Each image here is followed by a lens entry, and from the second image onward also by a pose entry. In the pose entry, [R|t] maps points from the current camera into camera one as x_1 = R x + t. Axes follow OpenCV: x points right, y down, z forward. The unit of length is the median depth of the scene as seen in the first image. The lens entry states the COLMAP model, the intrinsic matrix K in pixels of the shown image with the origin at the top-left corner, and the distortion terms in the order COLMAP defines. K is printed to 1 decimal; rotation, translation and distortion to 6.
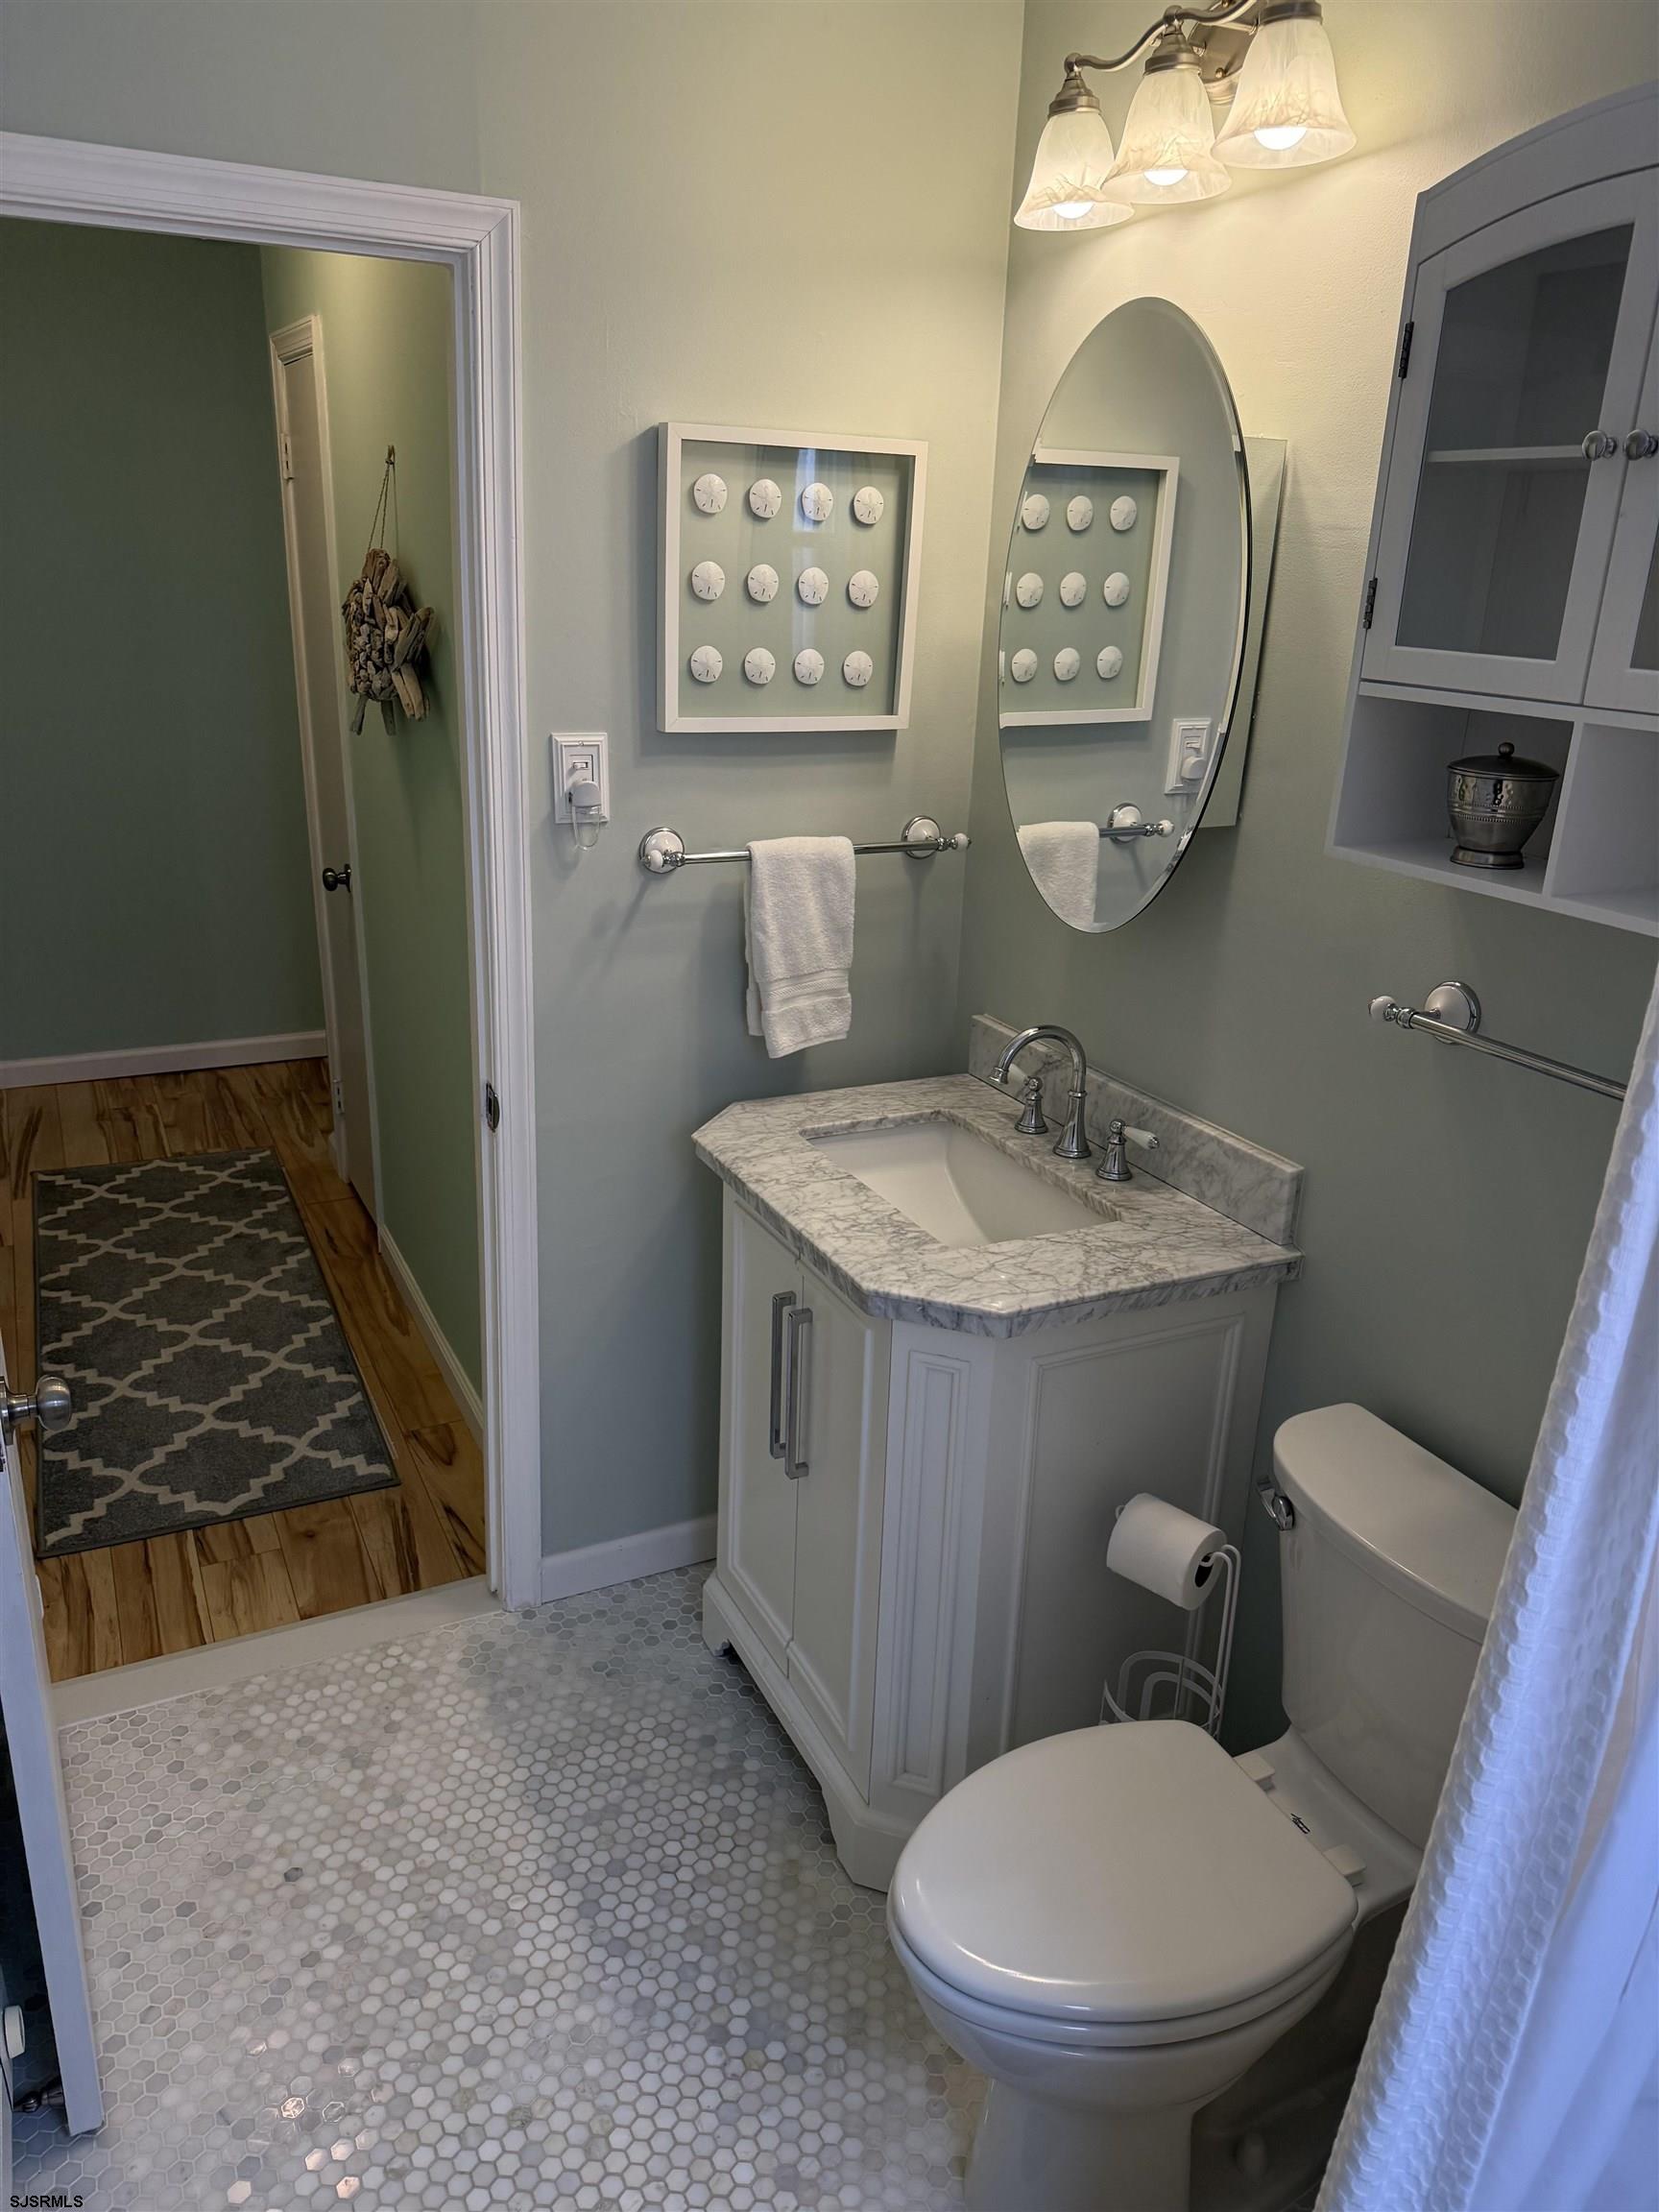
lens RADIAL K [[1528.9, 0, 829.5], [0, 1528.9, 1106.0], [0, 0, 1]] dist [-0.001257, -0.041837]
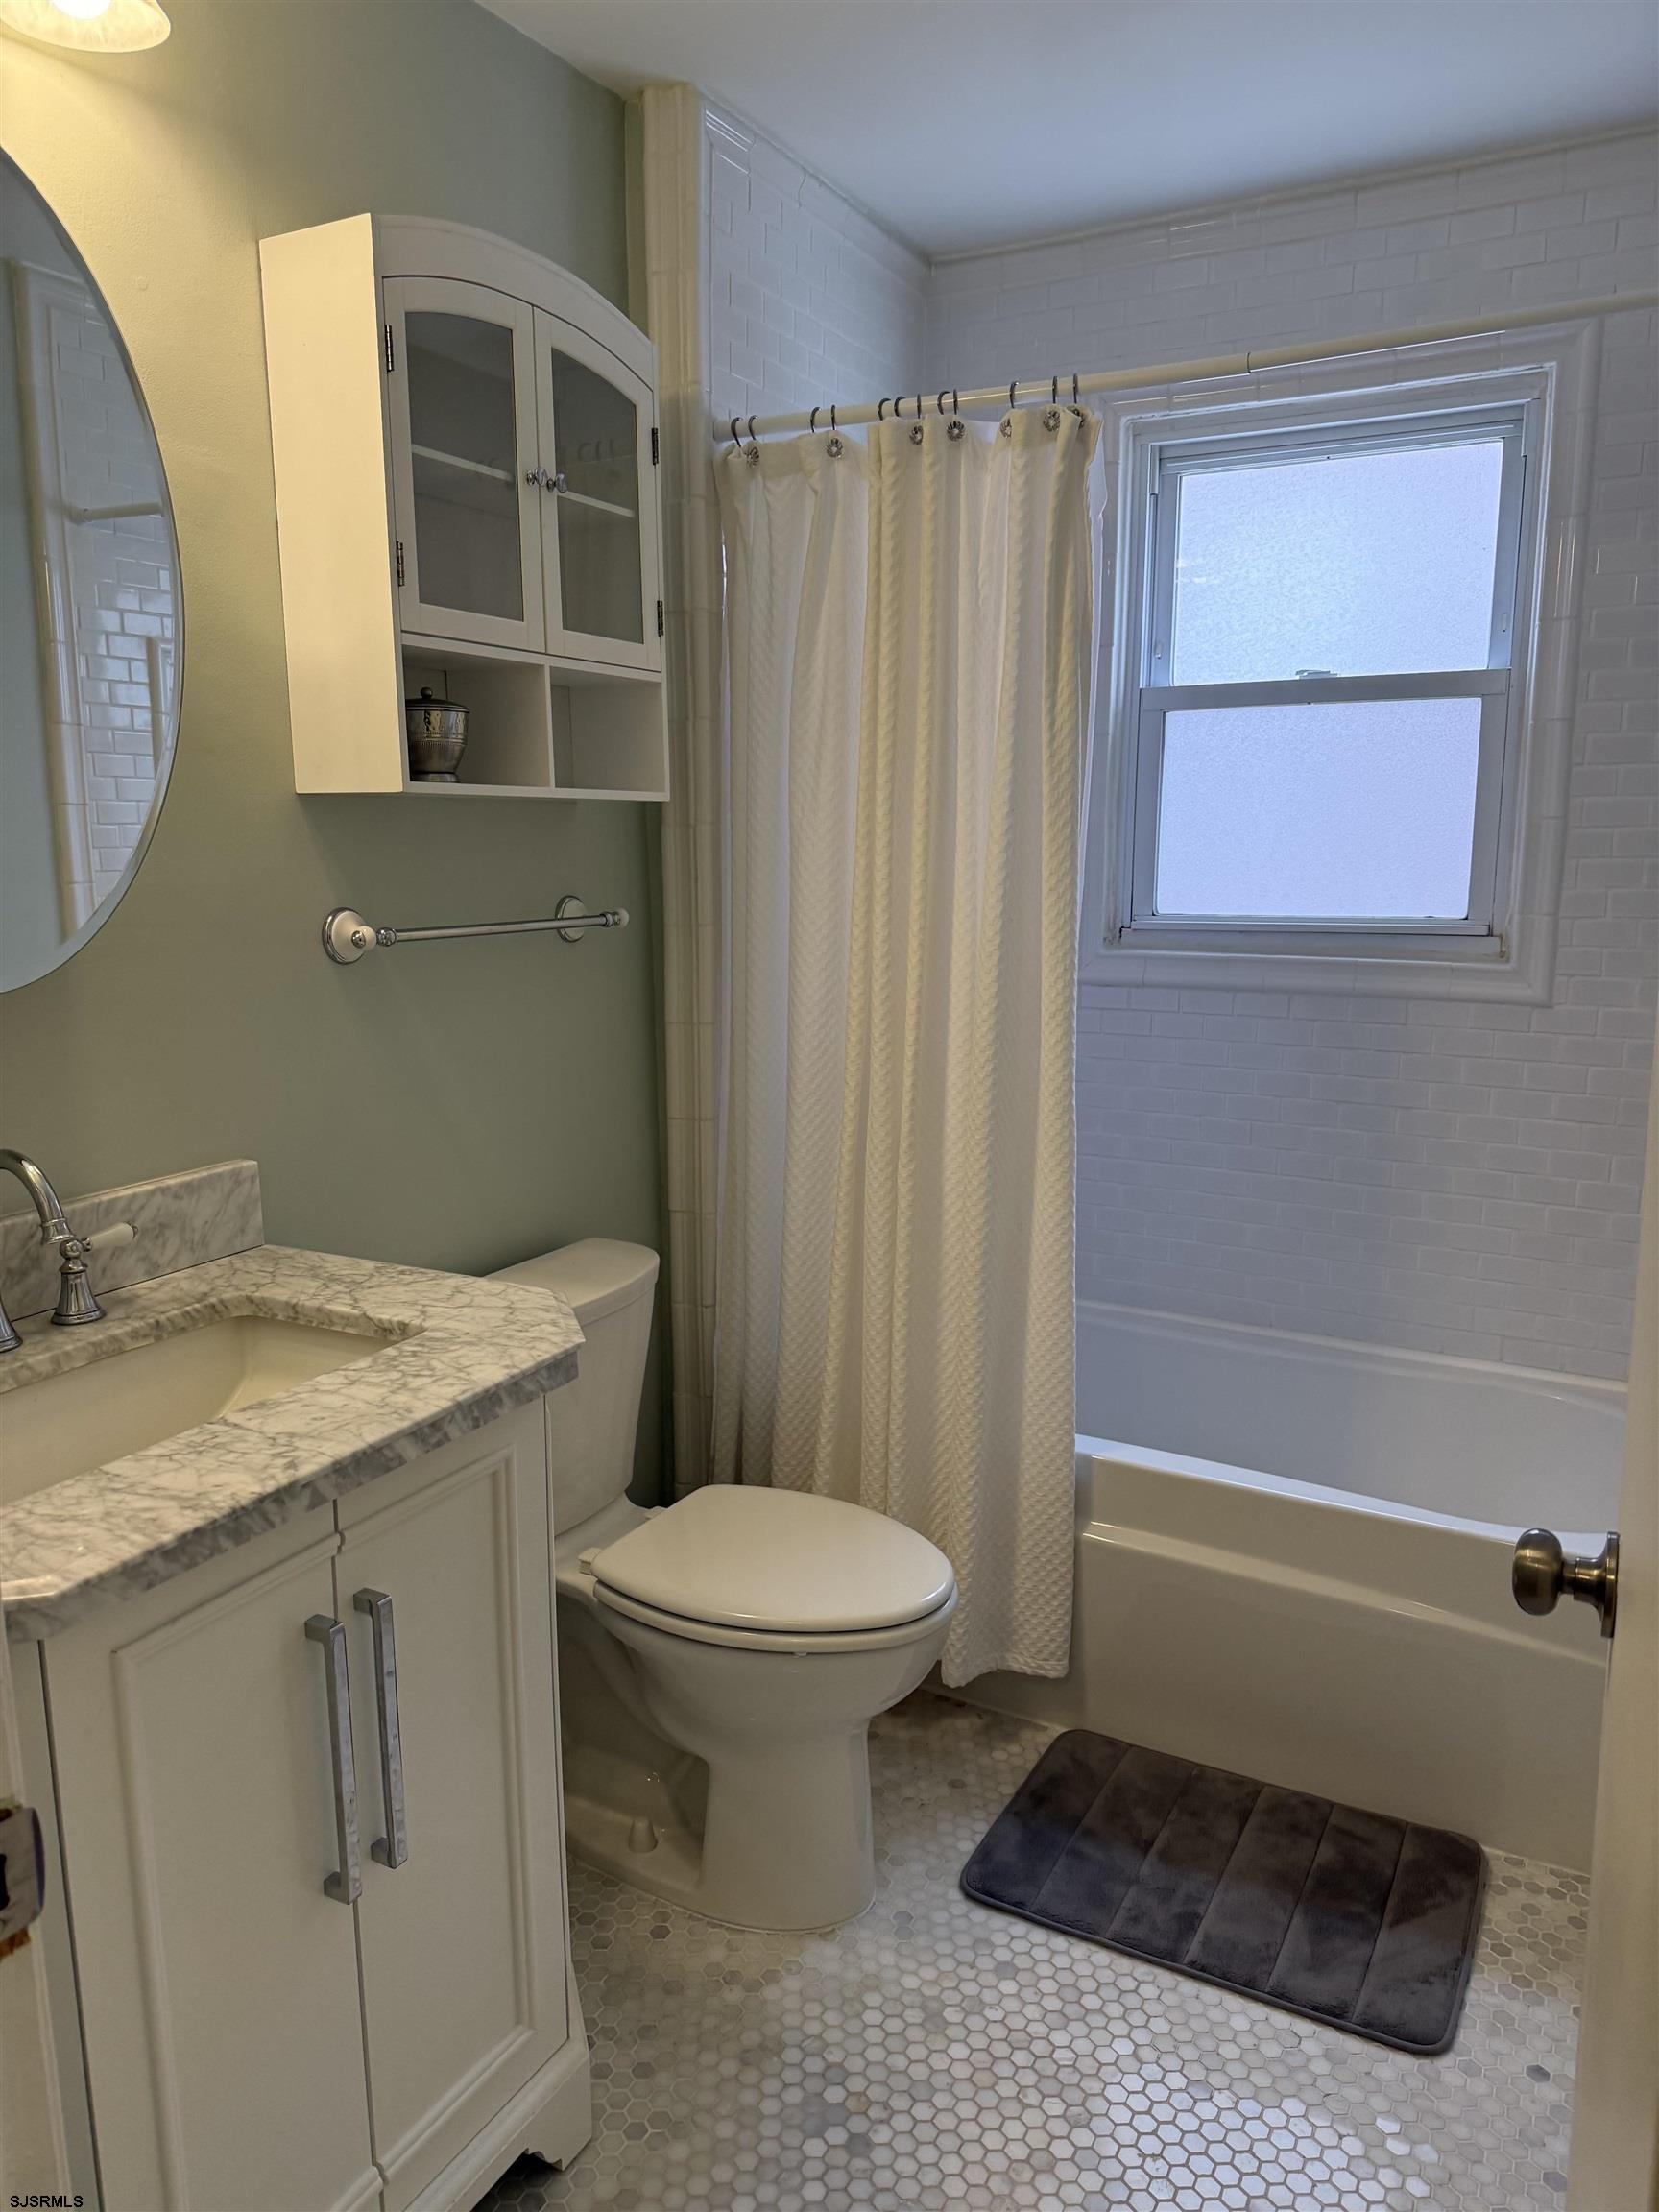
lens RADIAL K [[1538.8, 0, 829.3], [0, 1538.8, 1133.8], [0, 0, 1]] dist [0.080511, -0.125714]
pose [[-0.582306, -0.187398, 0.791076, -0.674126], [0.250661, 0.884276, 0.393987, -0.267653], [-0.773362, 0.427713, -0.467945, 1.198642]]
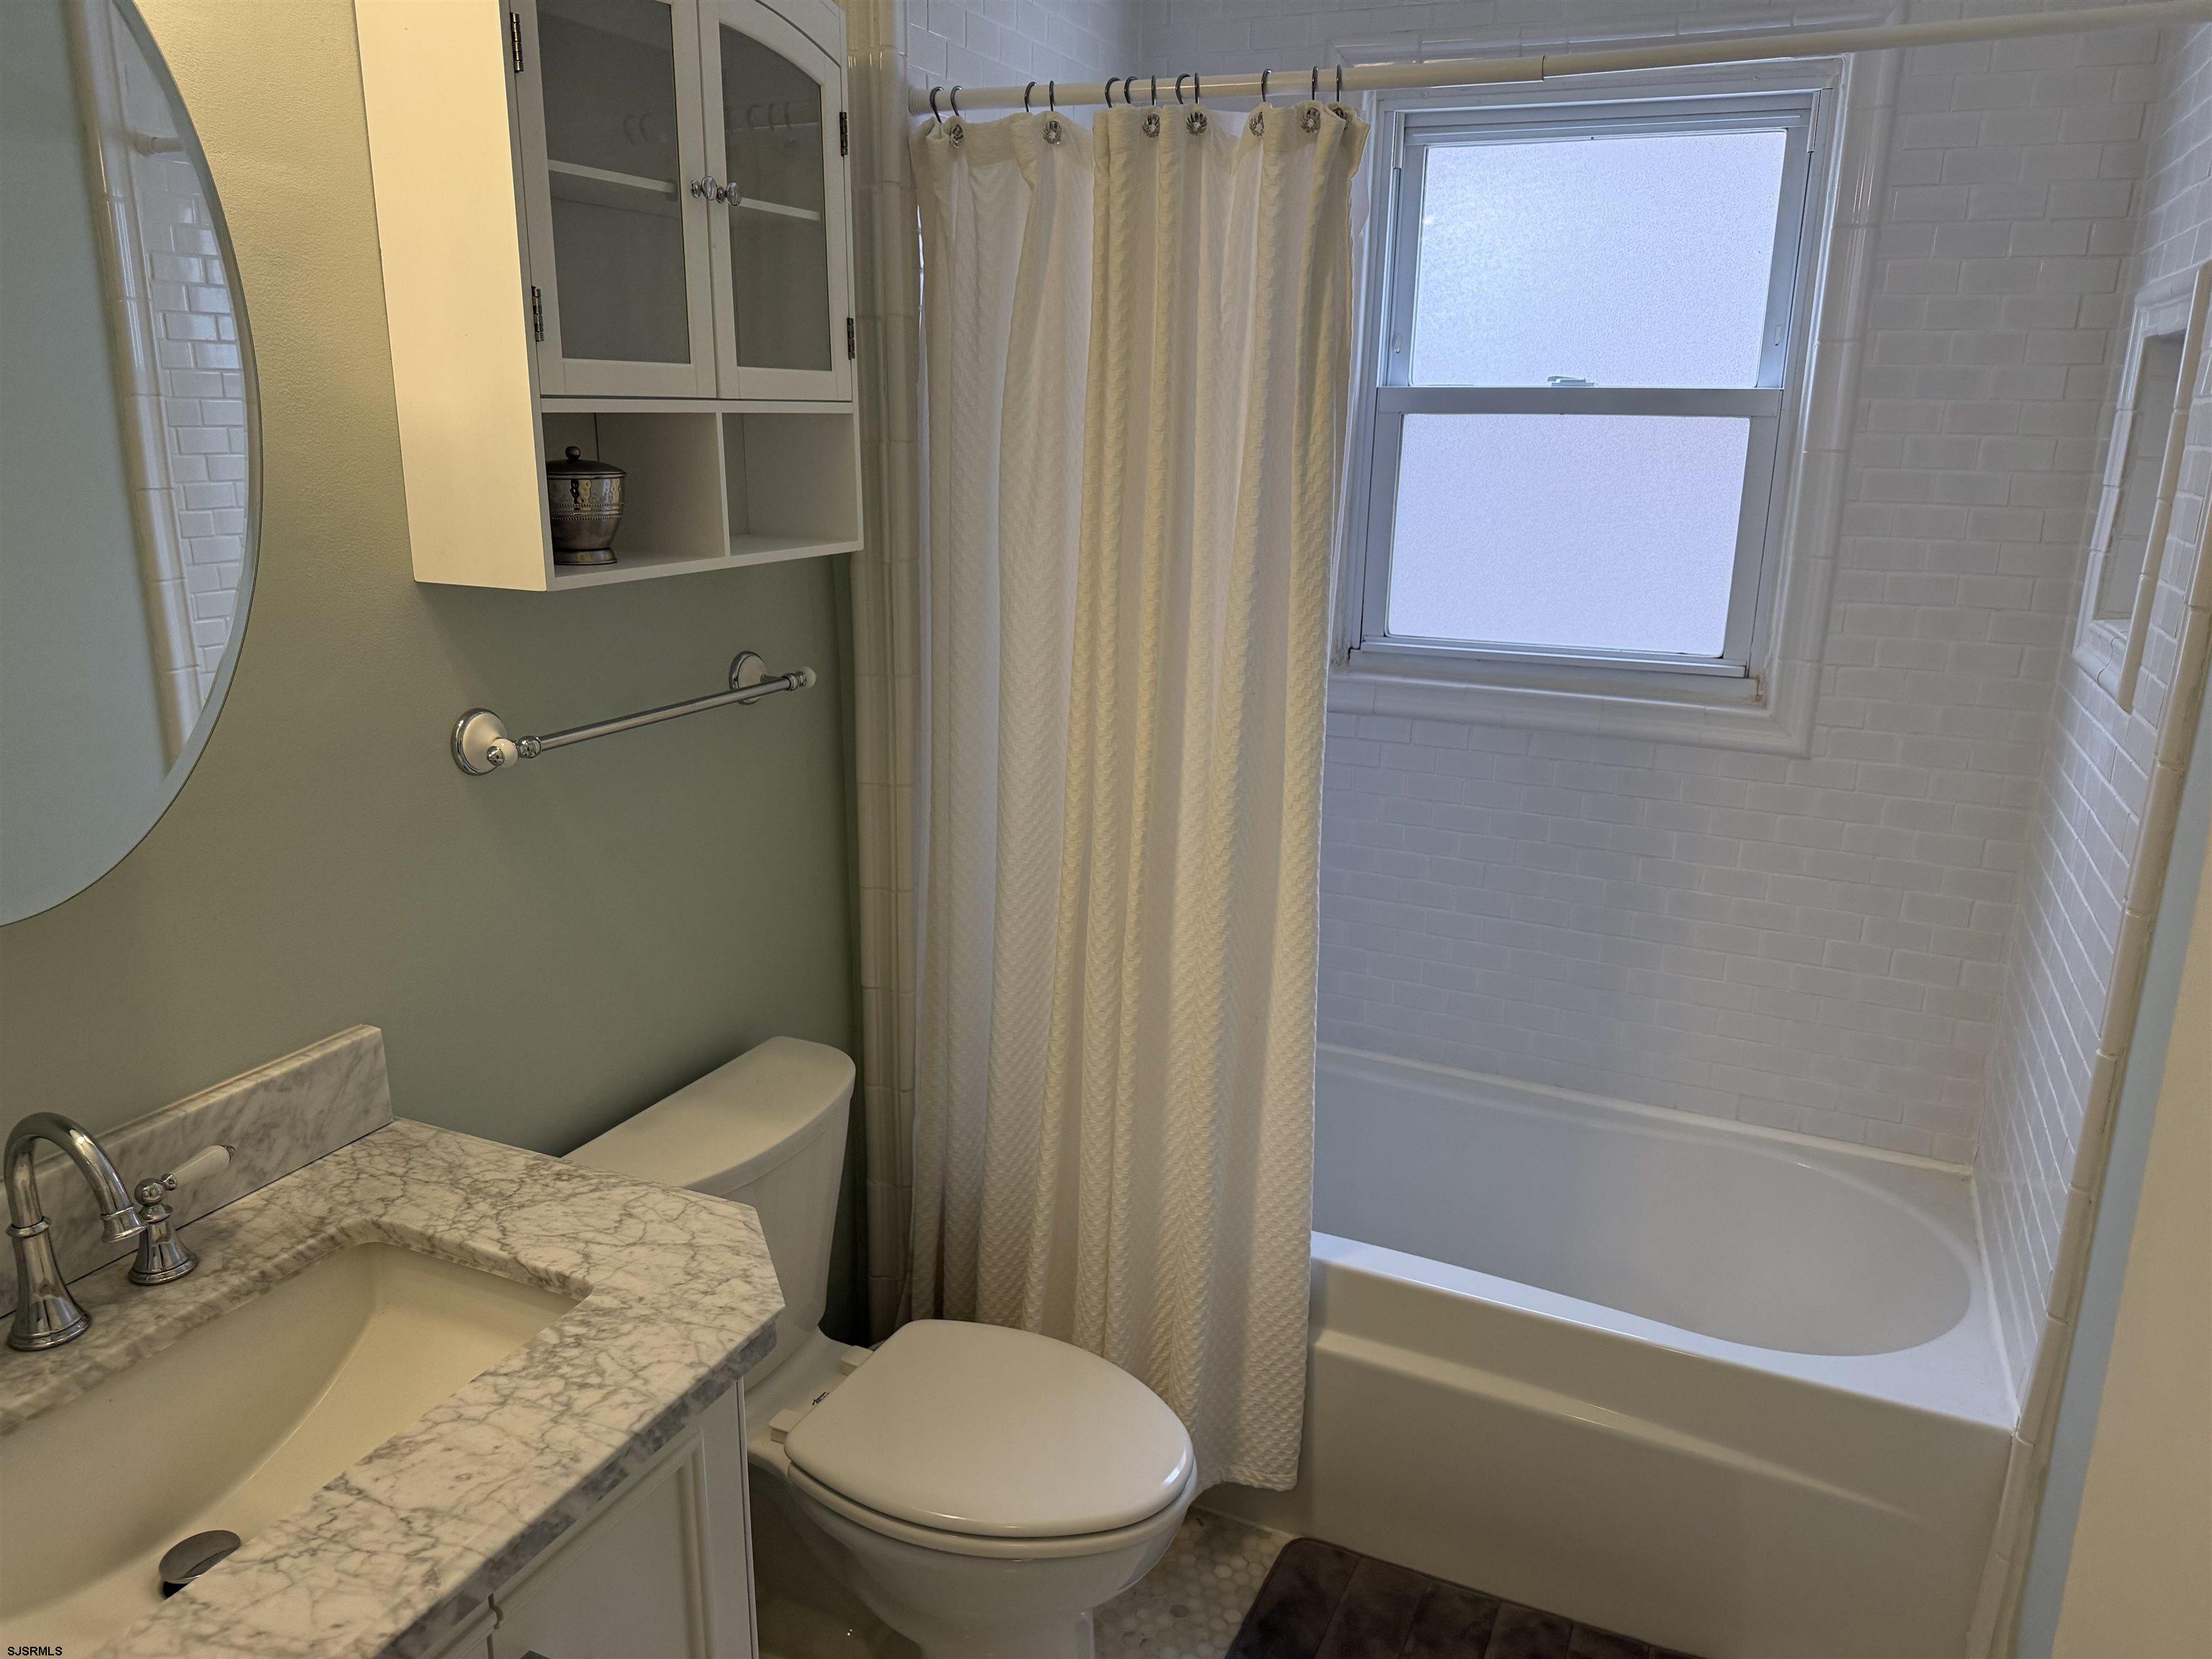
lens RADIAL K [[1538.8, 0, 1113.3], [0, 1538.8, 847.3], [0, 0, 1]] dist [0.080511, -0.125714]
pose [[-0.641055, -0.255960, 0.723555, -0.514624], [0.214576, 0.845383, 0.489168, -0.358770], [-0.736889, 0.468842, -0.487014, 1.098028]]
